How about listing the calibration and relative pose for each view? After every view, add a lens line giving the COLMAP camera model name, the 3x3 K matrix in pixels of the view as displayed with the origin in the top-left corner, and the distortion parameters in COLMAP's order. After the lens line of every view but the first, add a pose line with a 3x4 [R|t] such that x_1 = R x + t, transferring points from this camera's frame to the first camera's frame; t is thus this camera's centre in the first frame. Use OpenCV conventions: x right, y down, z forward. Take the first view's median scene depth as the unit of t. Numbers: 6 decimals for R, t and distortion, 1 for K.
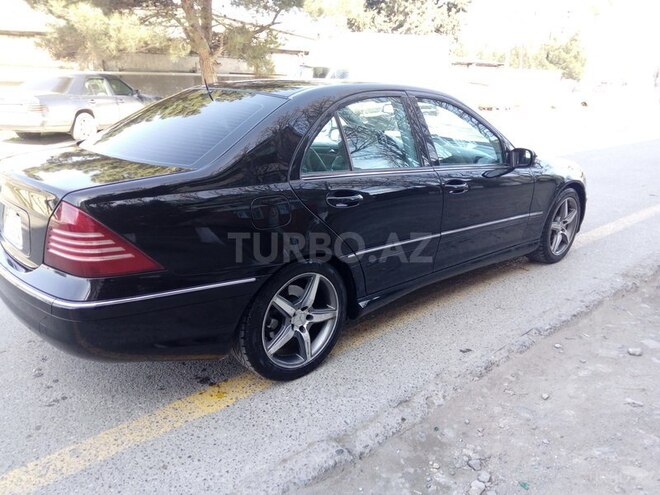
lens RADIAL K [[503.4, 0, 330.0], [0, 503.4, 247.5], [0, 0, 1]] dist [0.076798, -0.088806]
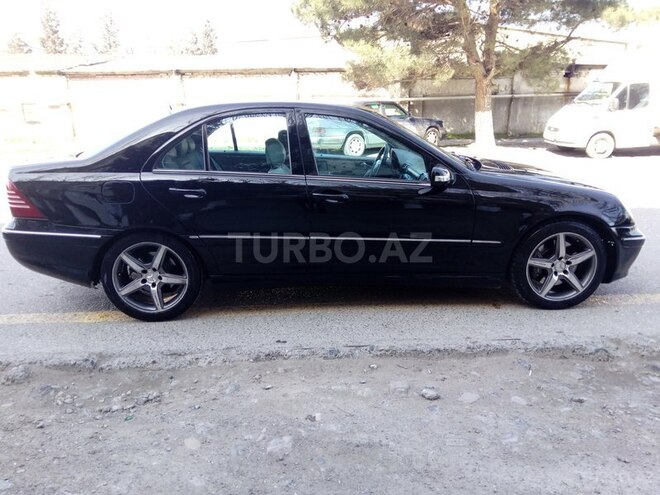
lens RADIAL K [[503.4, 0, 330.0], [0, 503.4, 247.5], [0, 0, 1]] dist [0.076798, -0.088806]
pose [[0.778241, 0.143656, -0.611313, 0.809030], [-0.168785, 0.985511, 0.016717, -0.027554], [0.604857, 0.090171, 0.791212, 0.149648]]
